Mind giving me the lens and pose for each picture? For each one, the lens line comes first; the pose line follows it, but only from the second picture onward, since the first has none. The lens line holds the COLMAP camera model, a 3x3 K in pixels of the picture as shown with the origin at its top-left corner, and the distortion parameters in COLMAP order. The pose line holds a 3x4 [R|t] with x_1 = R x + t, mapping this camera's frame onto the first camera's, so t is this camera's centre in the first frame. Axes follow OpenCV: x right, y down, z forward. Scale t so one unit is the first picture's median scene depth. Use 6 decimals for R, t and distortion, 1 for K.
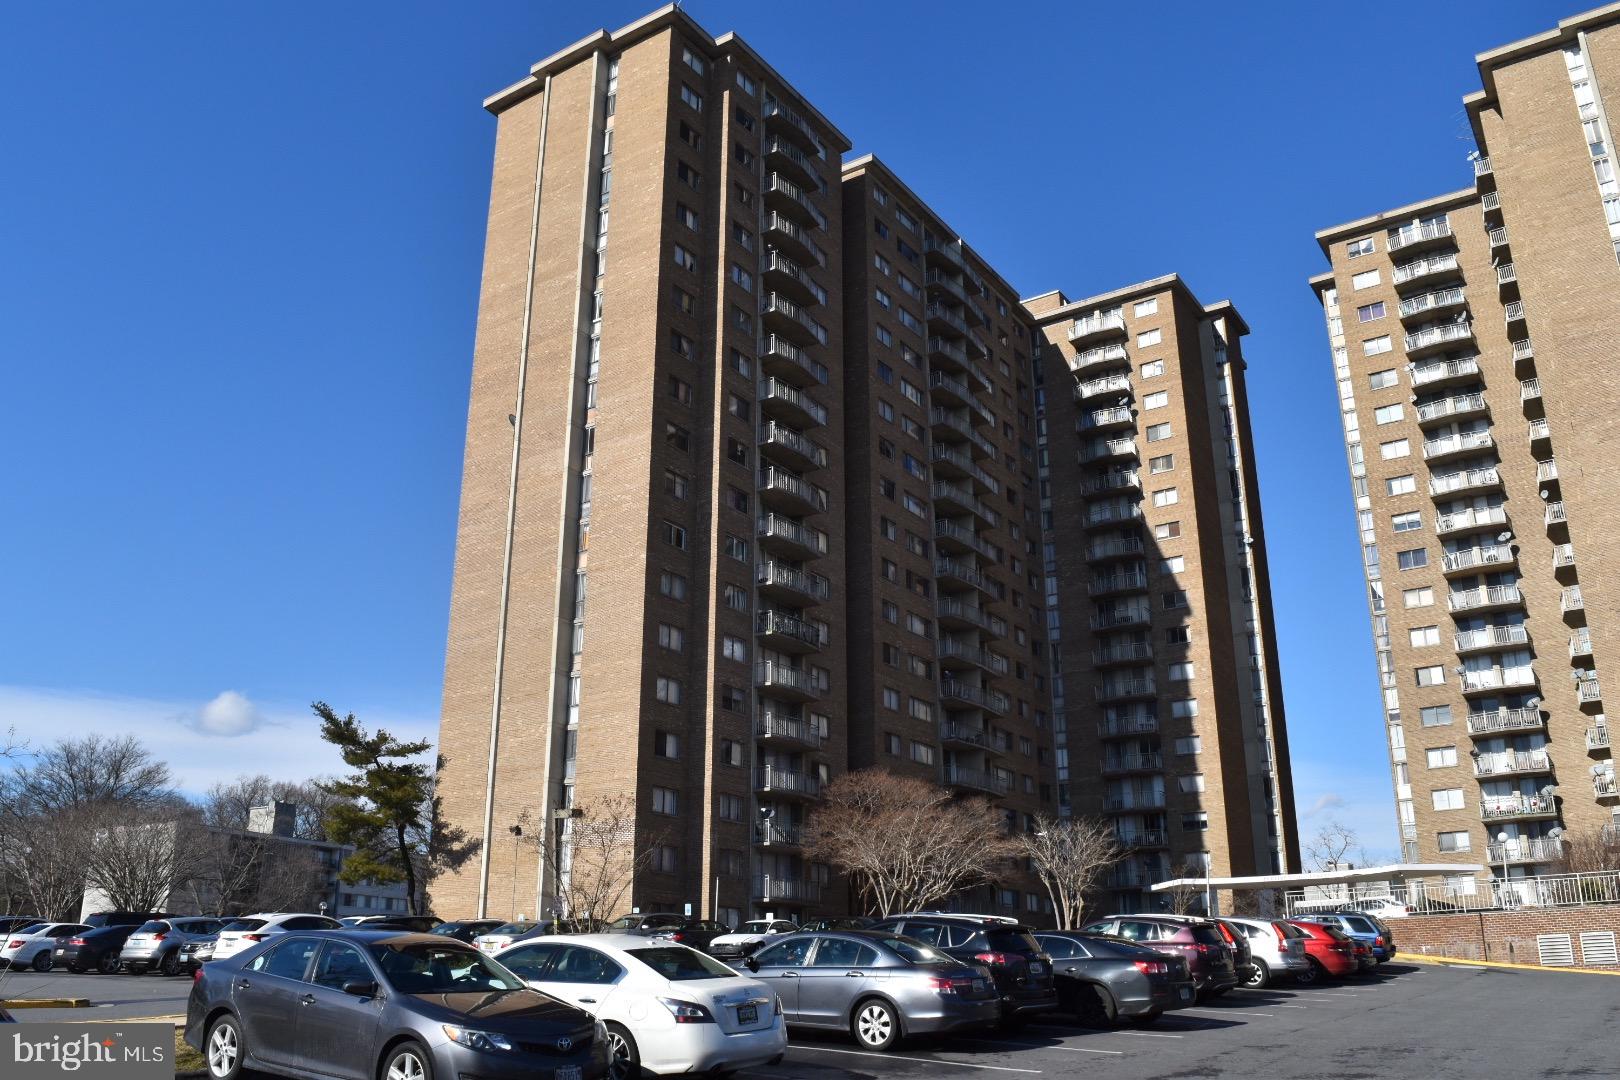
lens RADIAL K [[1336.1, 0, 810.0], [0, 1336.1, 540.0], [0, 0, 1]] dist [-0.081083, 0.007664]
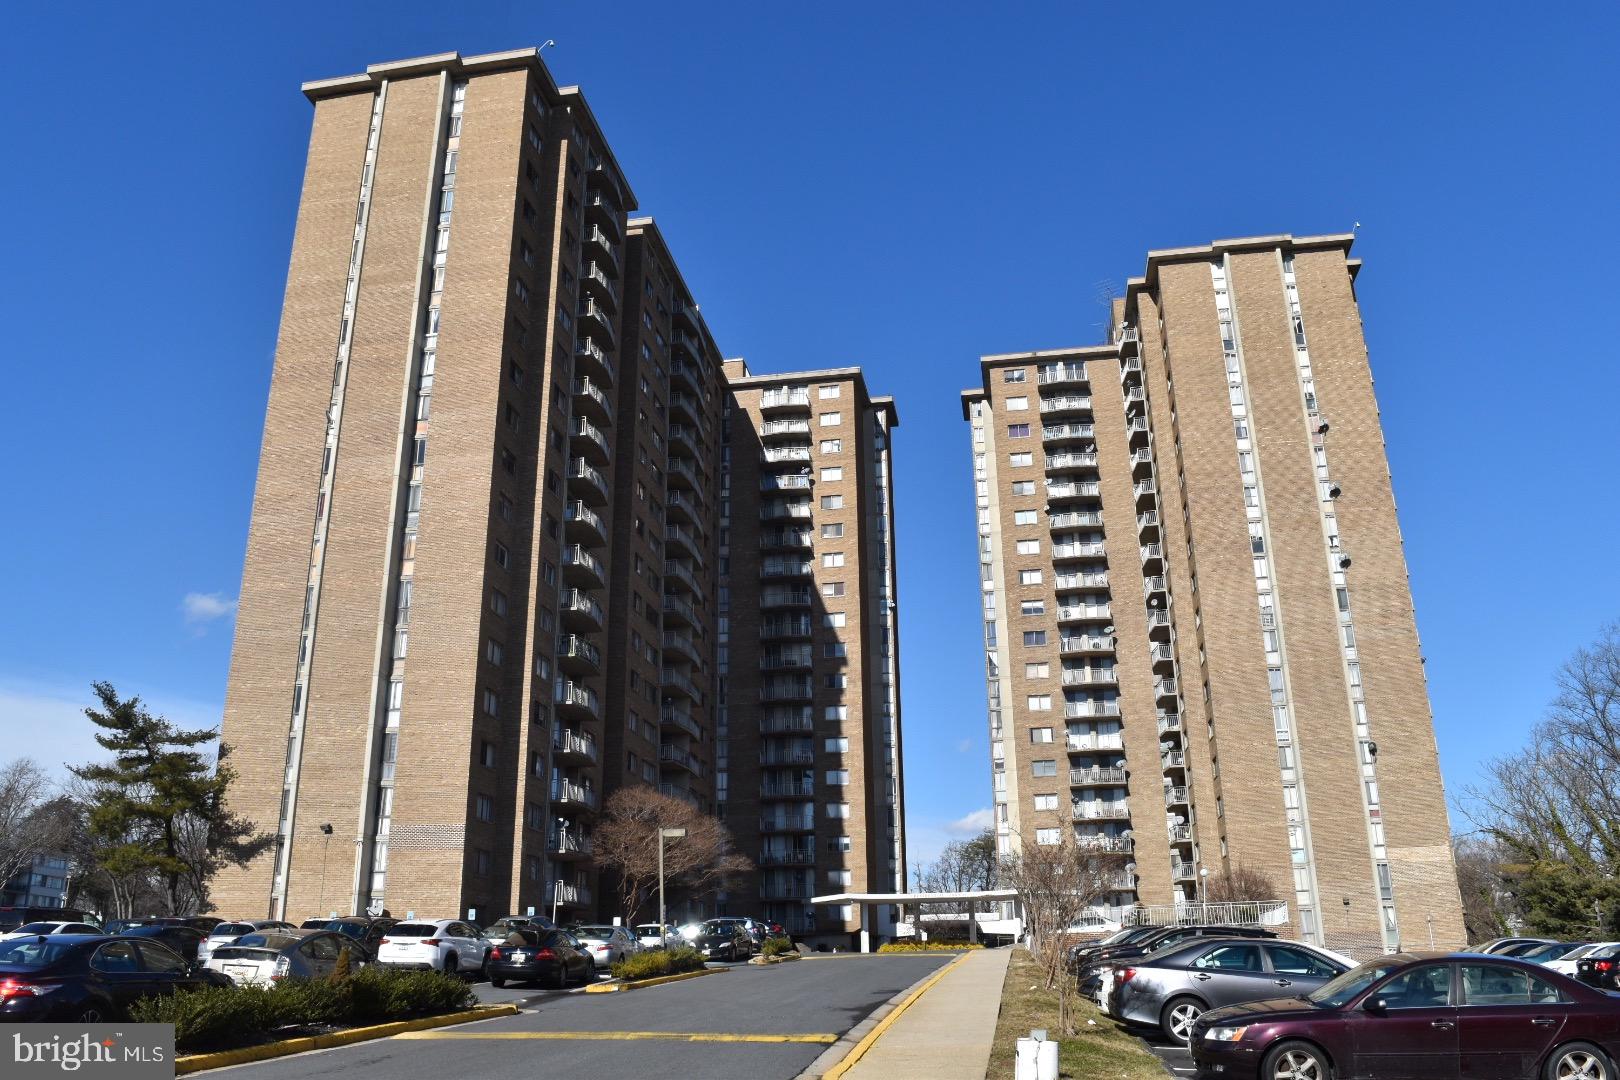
lens RADIAL K [[1289.2, 0, 810.0], [0, 1289.2, 540.0], [0, 0, 1]] dist [-0.092179, 0.027009]
pose [[0.912325, 0.129305, 0.388514, -0.212407], [-0.125050, 0.991485, -0.036339, -0.007181], [-0.389904, -0.015431, 0.920726, -0.021006]]
